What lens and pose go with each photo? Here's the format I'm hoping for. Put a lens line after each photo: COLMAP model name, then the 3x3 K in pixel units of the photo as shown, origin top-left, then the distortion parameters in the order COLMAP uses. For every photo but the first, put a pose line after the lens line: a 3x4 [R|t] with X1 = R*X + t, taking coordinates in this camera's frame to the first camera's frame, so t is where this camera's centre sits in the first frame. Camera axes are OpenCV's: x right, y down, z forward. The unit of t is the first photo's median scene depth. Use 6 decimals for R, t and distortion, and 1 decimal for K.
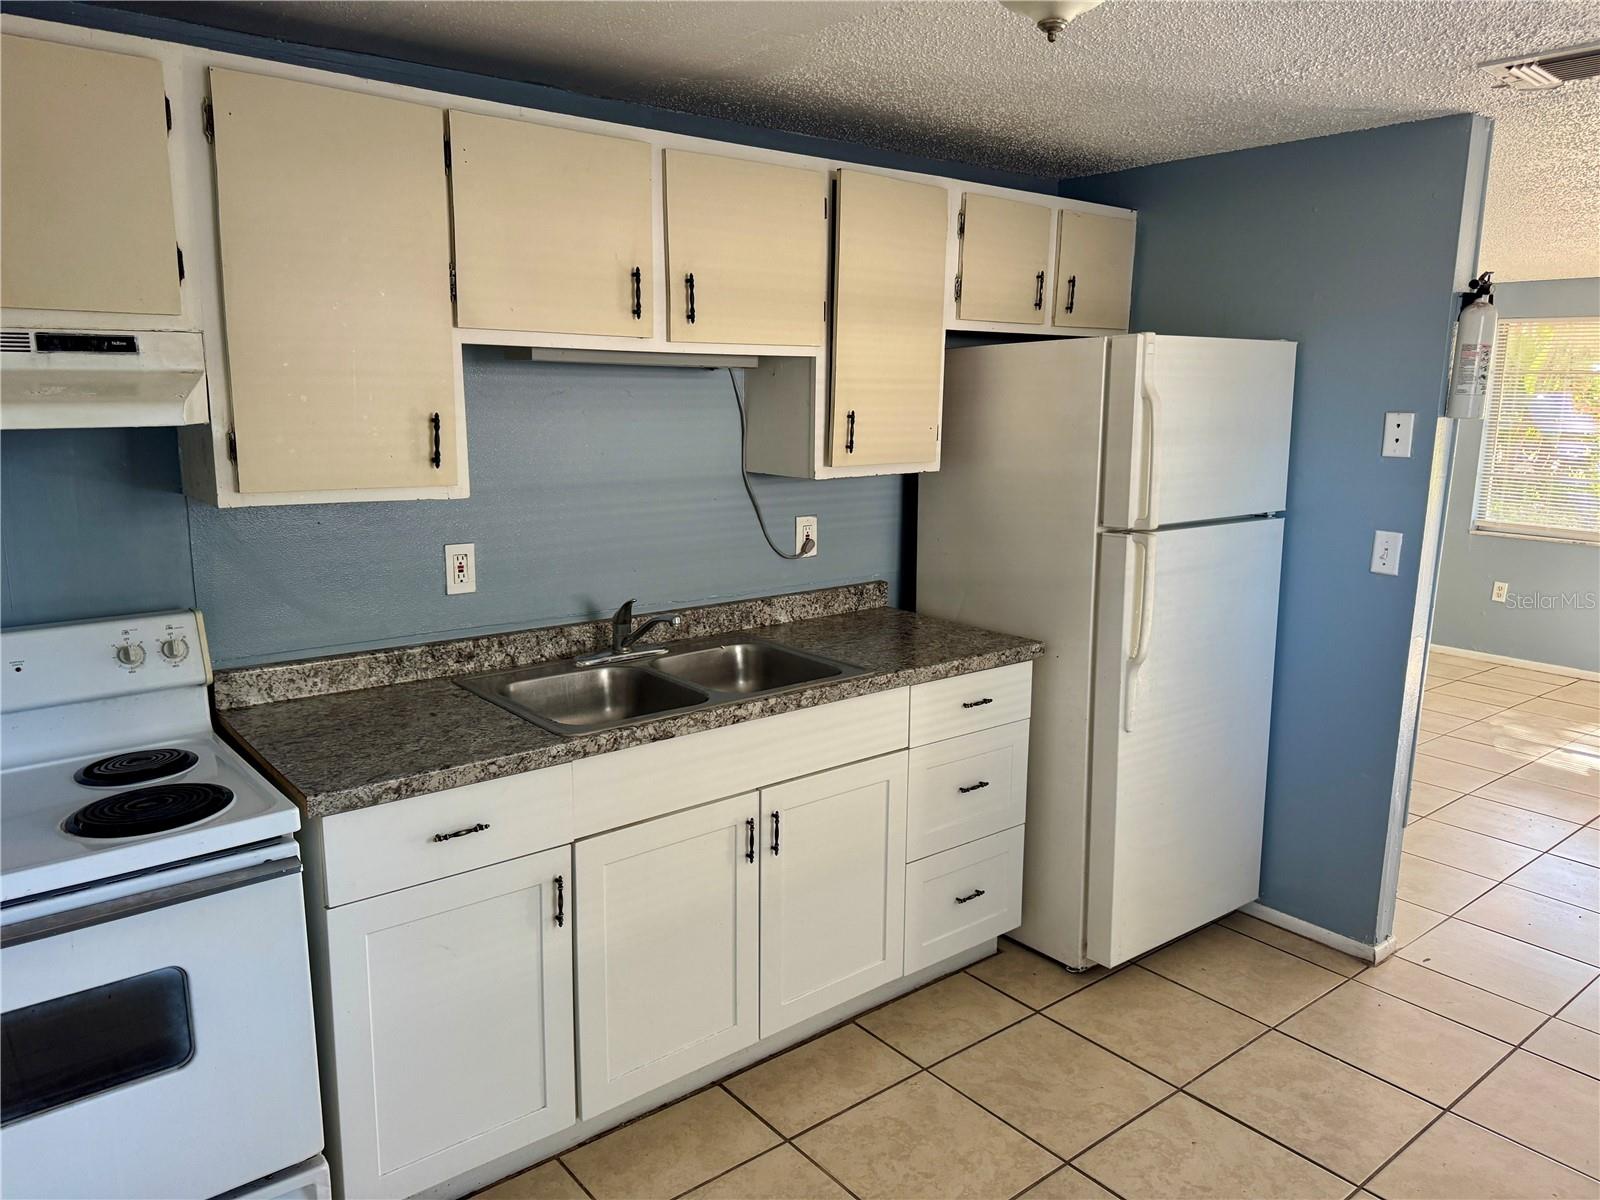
lens RADIAL K [[1114.8, 0, 800.0], [0, 1114.8, 600.0], [0, 0, 1]] dist [0.103514, -0.147269]
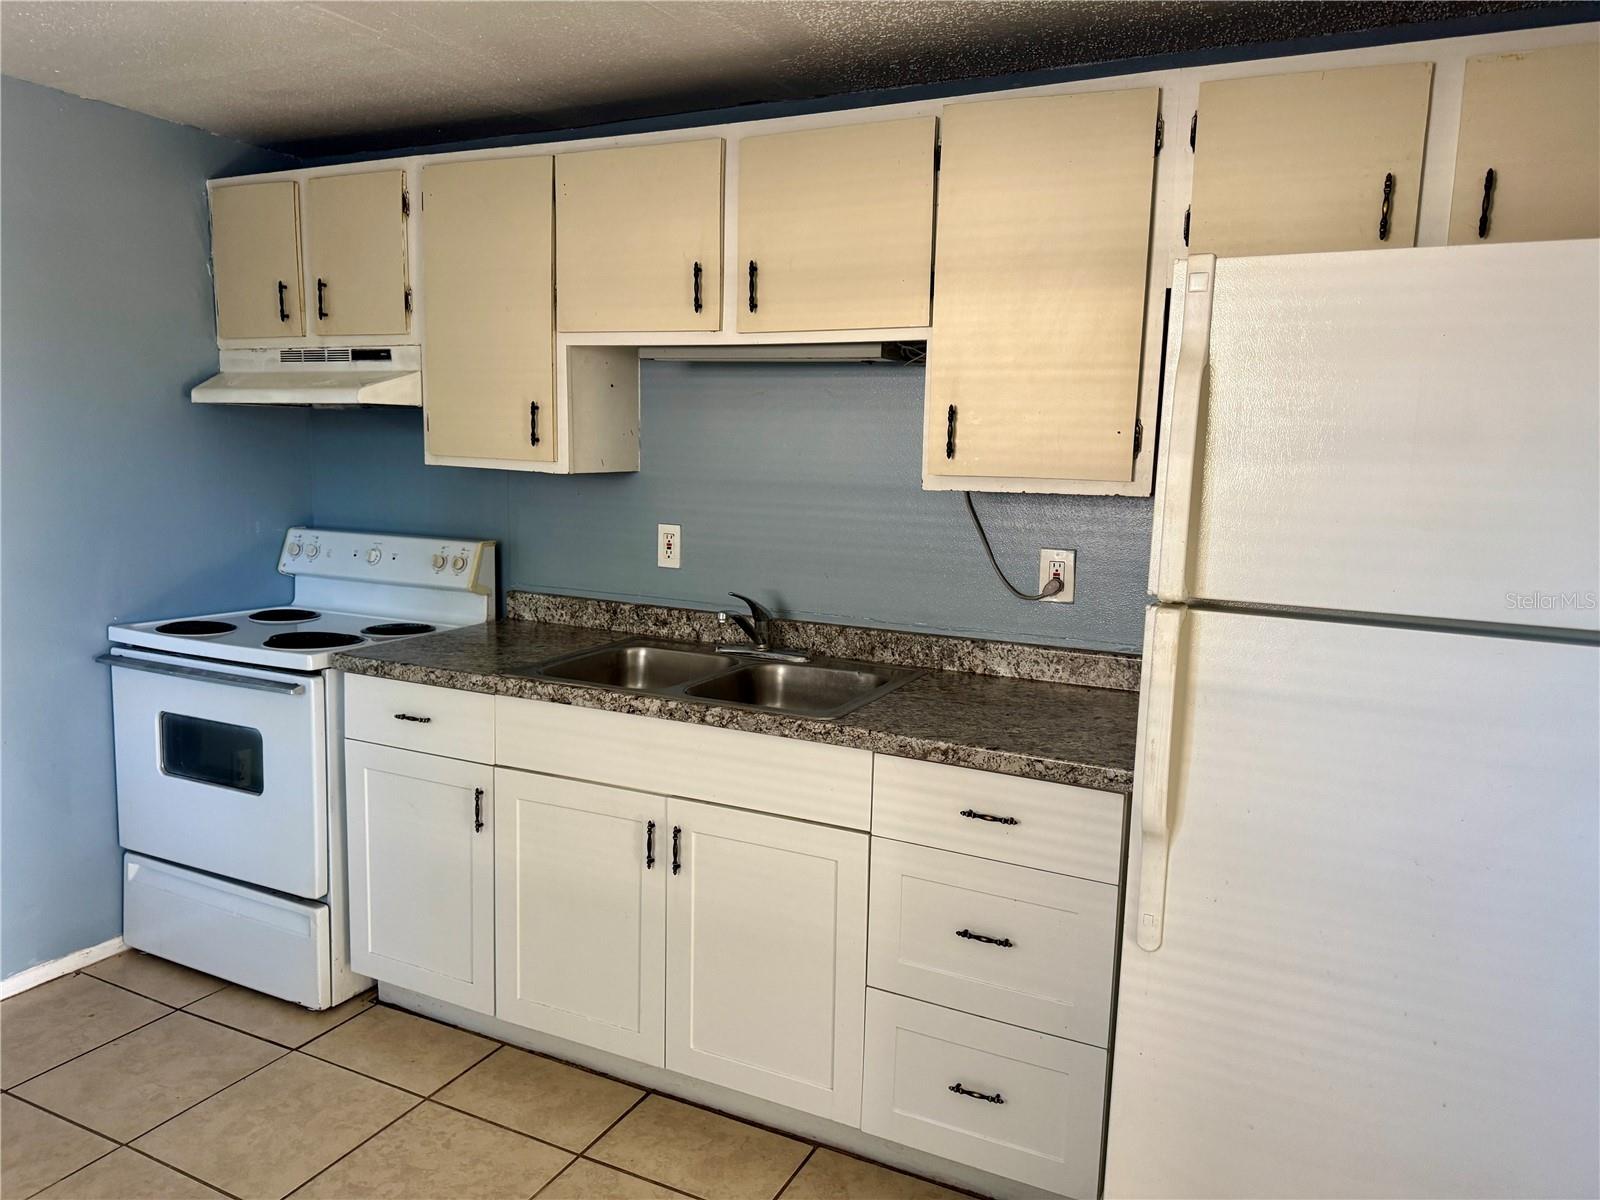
lens RADIAL K [[1114.8, 0, 800.0], [0, 1114.8, 600.0], [0, 0, 1]] dist [0.103514, -0.147269]
pose [[0.422812, 0.133563, -0.896321, 0.792708], [-0.187921, 0.980502, 0.057461, -0.064762], [0.886519, 0.144142, 0.439668, 0.625841]]
